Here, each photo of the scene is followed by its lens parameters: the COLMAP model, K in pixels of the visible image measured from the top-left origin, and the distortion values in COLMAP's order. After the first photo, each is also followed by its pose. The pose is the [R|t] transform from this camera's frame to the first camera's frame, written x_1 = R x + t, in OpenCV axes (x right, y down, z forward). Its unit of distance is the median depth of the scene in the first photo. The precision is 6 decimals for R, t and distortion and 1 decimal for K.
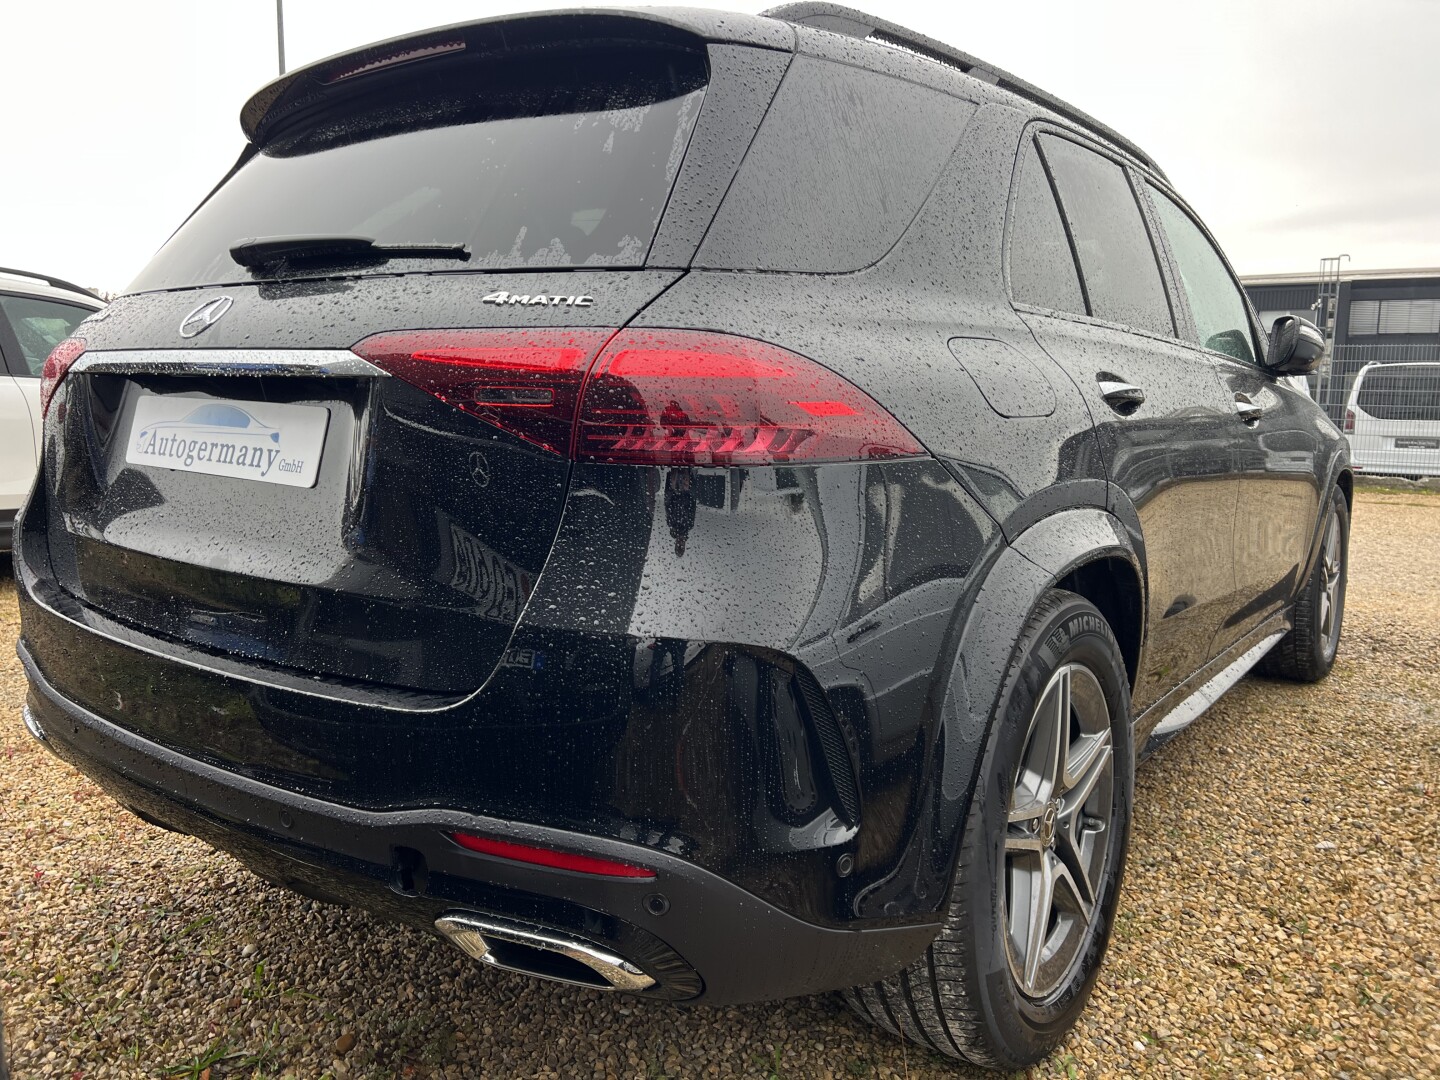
lens RADIAL K [[1082.5, 0, 727.4], [0, 1082.5, 538.2], [0, 0, 1]] dist [0.066846, -0.077885]
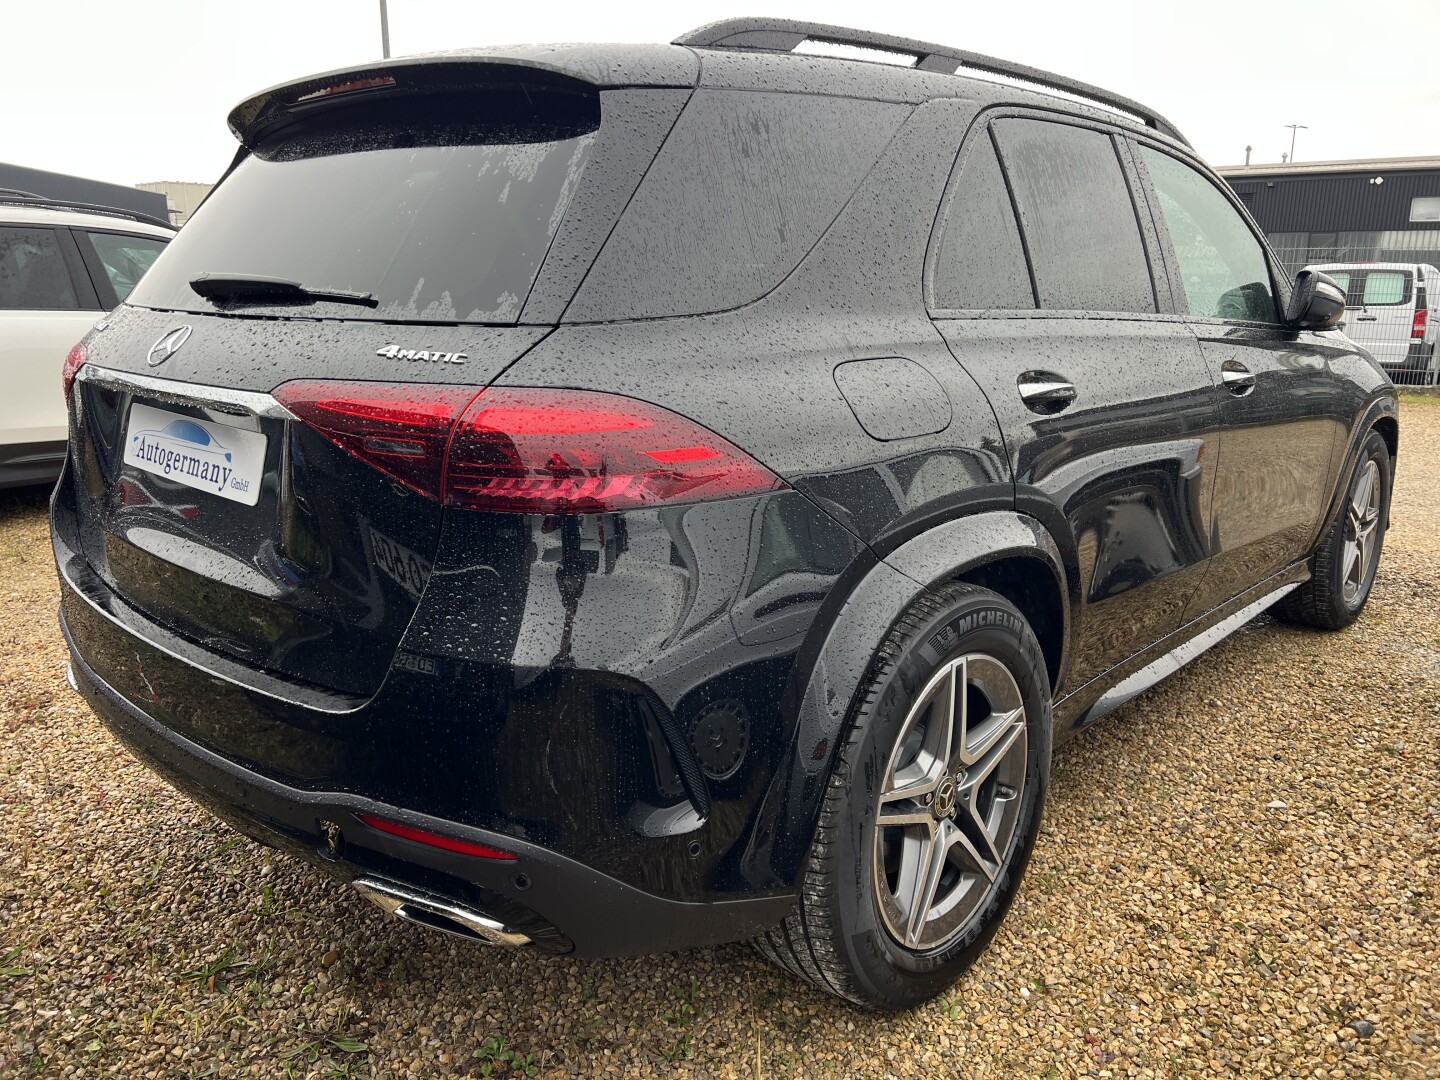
lens RADIAL K [[1082.5, 0, 748.9], [0, 1082.5, 554.3], [0, 0, 1]] dist [0.066846, -0.077885]
pose [[0.996408, 0.017306, -0.082901, 0.183549], [-0.008133, 0.993928, 0.109732, -0.100245], [0.084297, -0.108663, 0.990498, -0.076699]]
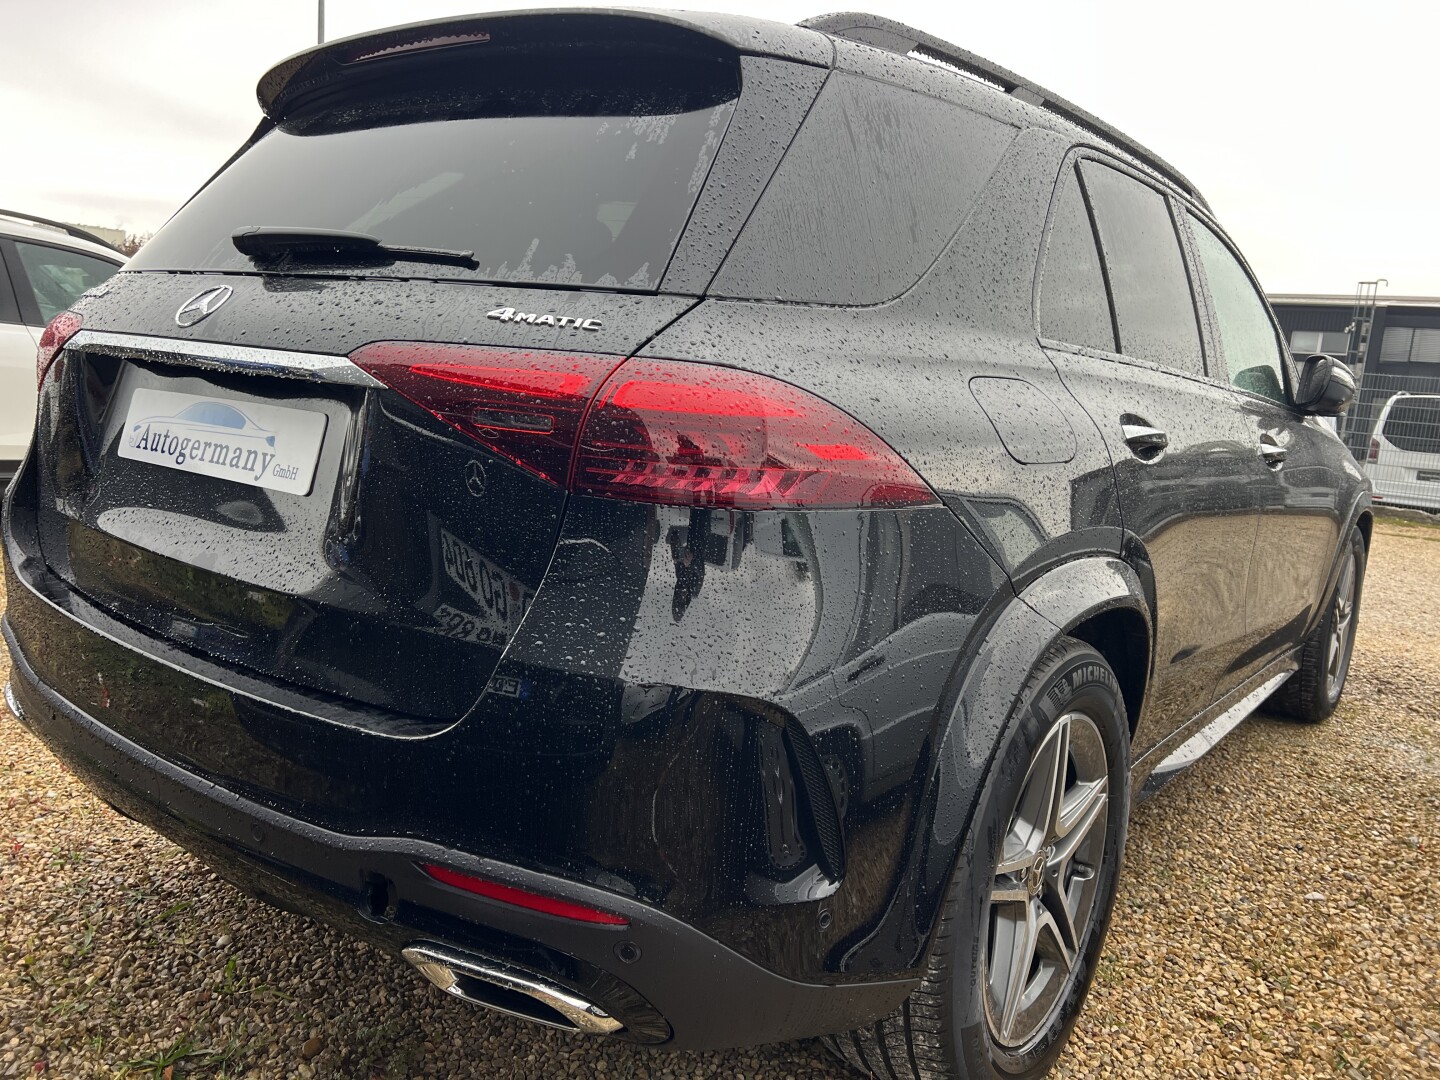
lens RADIAL K [[1082.5, 0, 745.4], [0, 1082.5, 558.4], [0, 0, 1]] dist [0.066846, -0.077885]
pose [[0.997887, 0.064869, 0.003576, 0.009149], [-0.064951, 0.997354, 0.032646, -0.036612], [-0.001449, -0.032810, 0.999461, 0.023407]]
